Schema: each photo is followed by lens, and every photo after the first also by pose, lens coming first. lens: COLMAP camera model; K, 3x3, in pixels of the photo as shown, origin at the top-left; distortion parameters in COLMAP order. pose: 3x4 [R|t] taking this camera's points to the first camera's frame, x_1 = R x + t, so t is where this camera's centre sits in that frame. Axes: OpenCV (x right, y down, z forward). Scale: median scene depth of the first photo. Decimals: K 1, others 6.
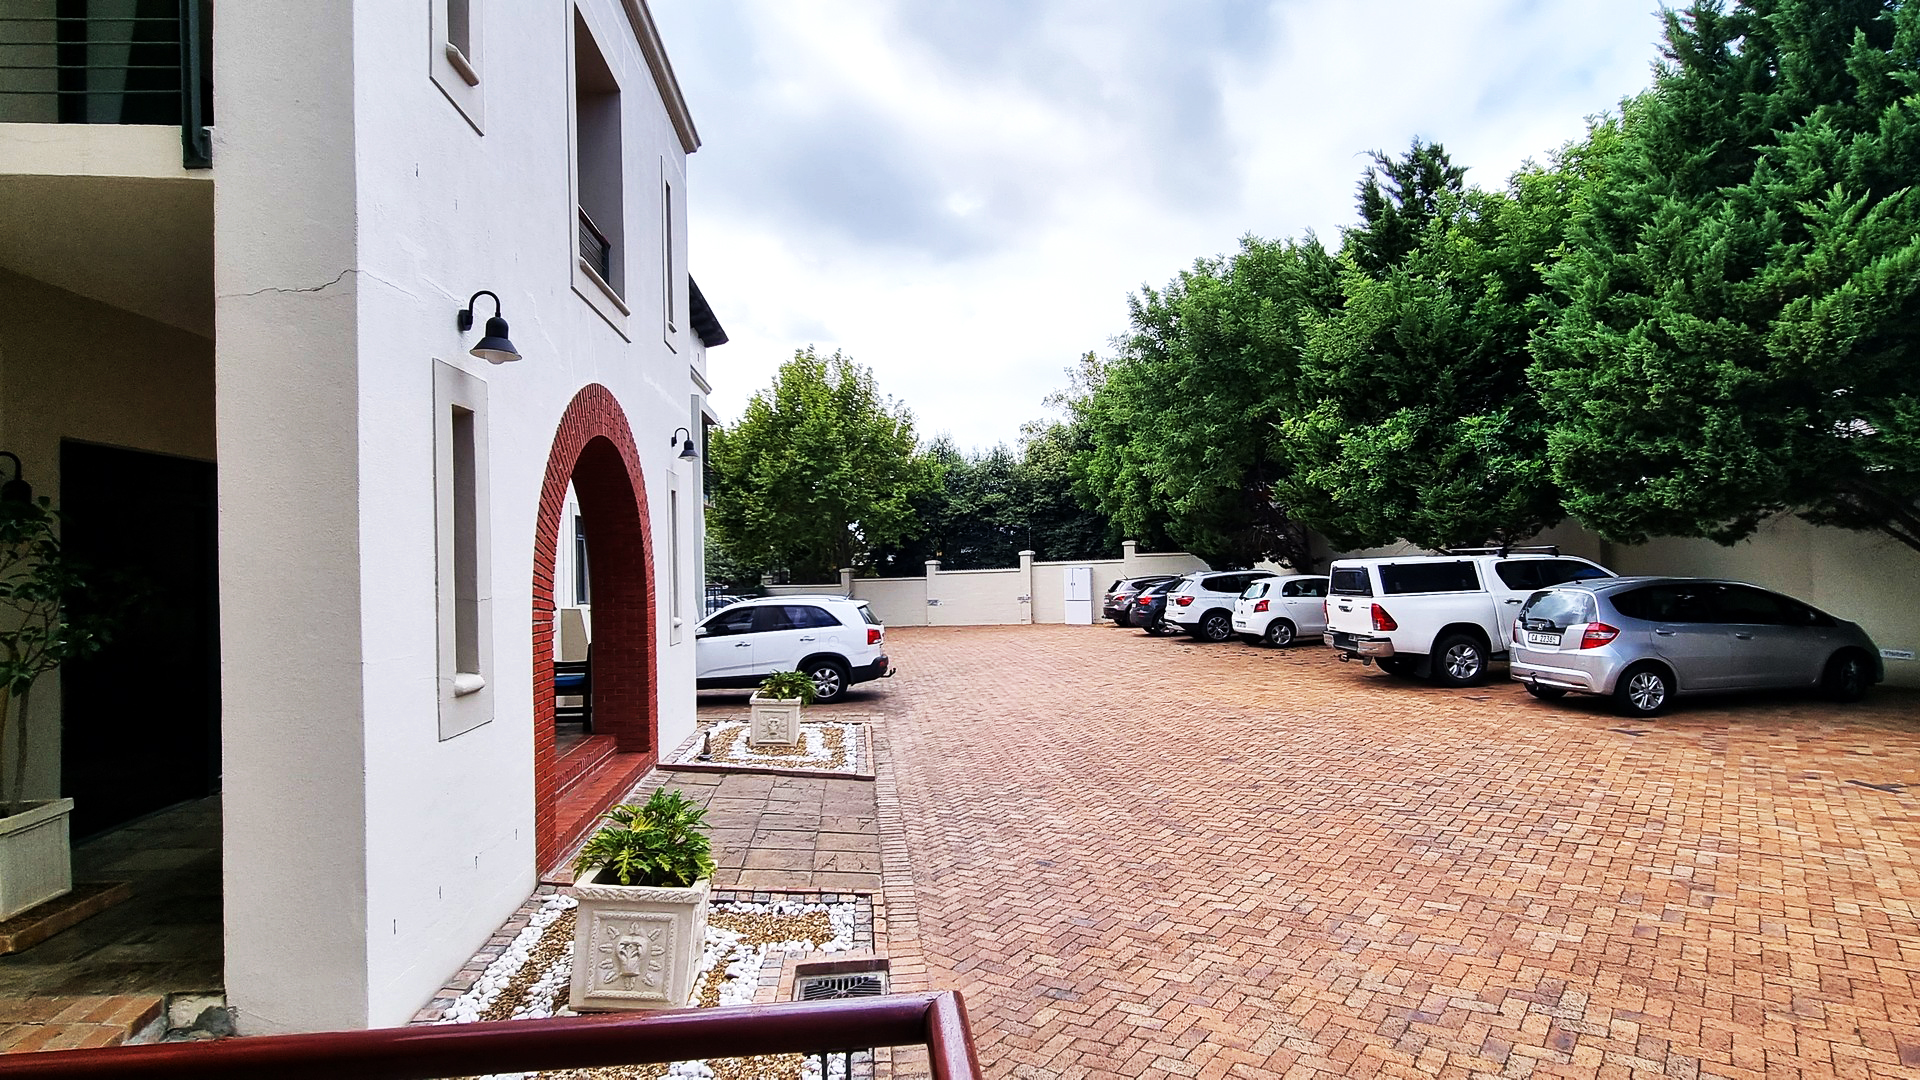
lens RADIAL K [[980.3, 0, 957.6], [0, 980.3, 537.2], [0, 0, 1]] dist [0.000461, 0.001447]
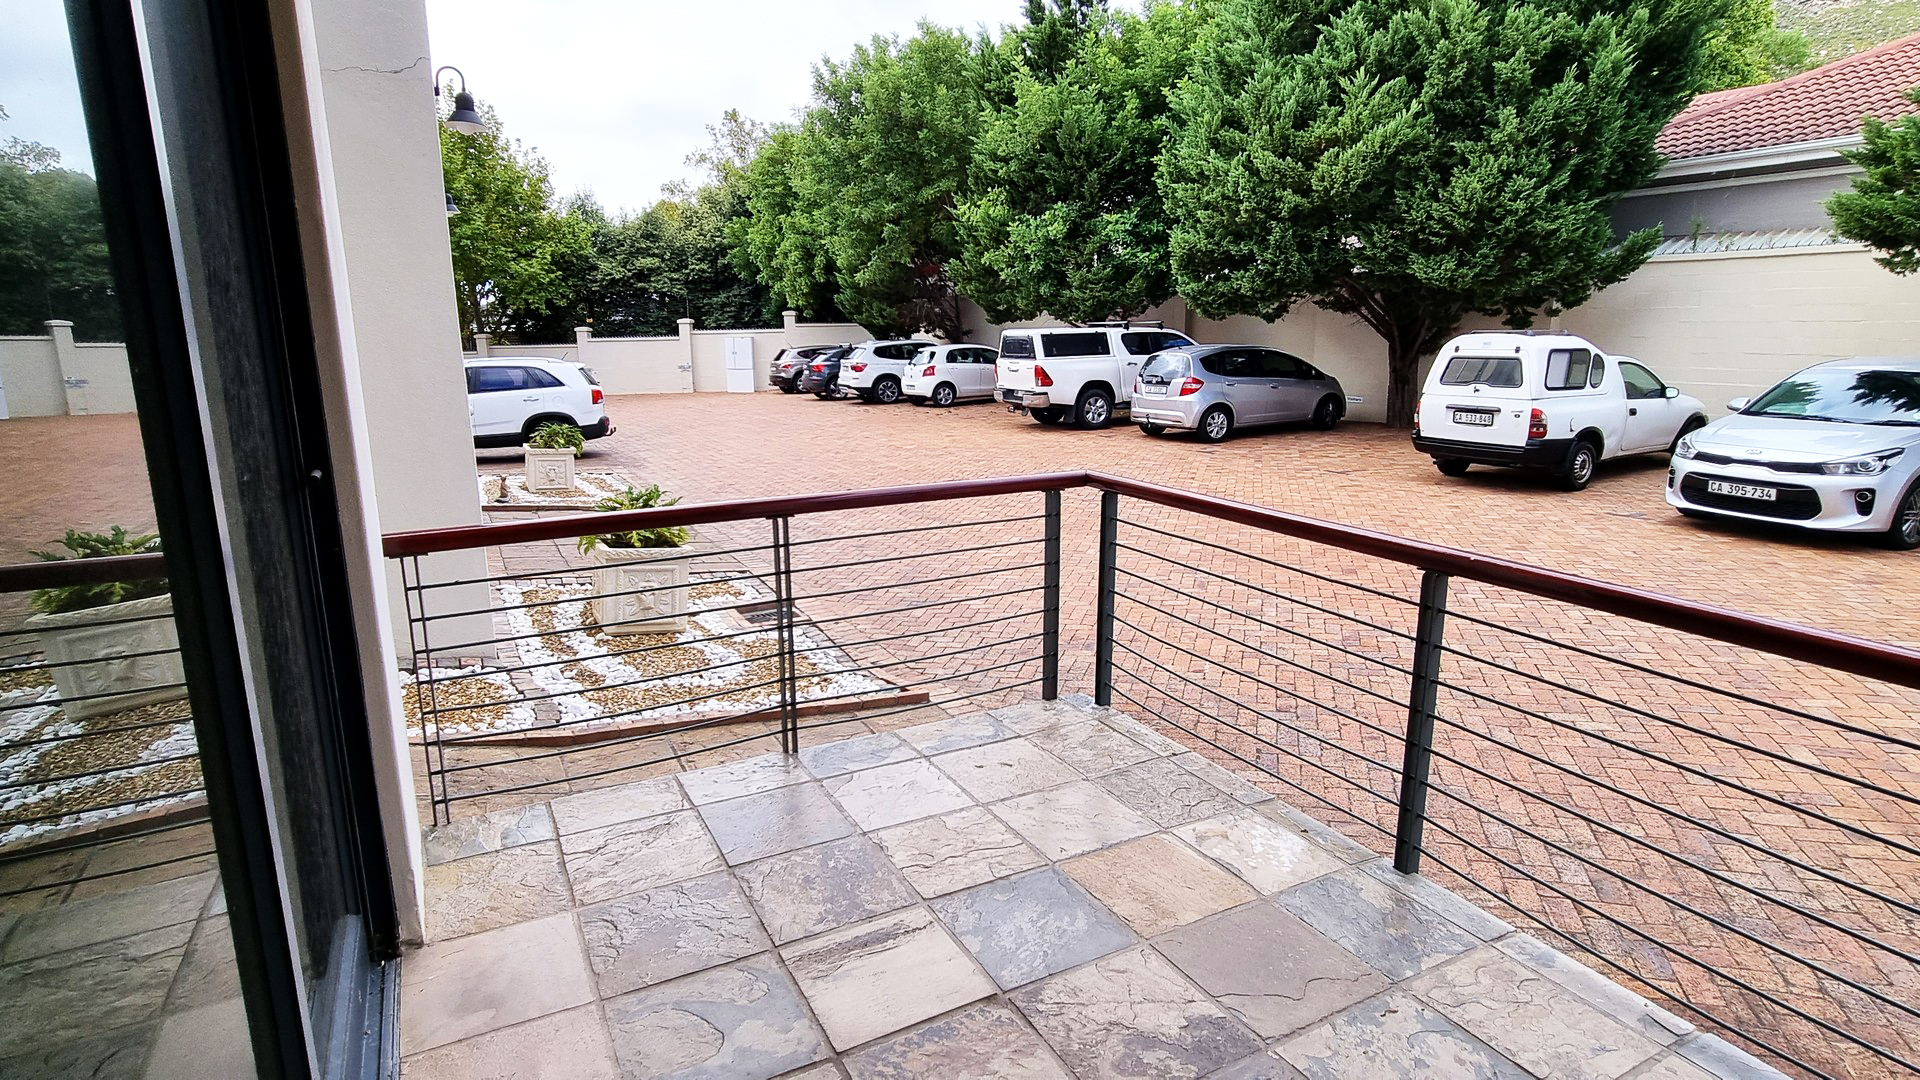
lens RADIAL K [[980.3, 0, 957.4], [0, 980.3, 541.3], [0, 0, 1]] dist [0.000461, 0.001447]
pose [[0.926524, -0.062512, 0.371005, -0.138278], [-0.024470, 0.974000, 0.225222, 0.006383], [-0.375438, -0.217753, 0.900905, -0.134728]]
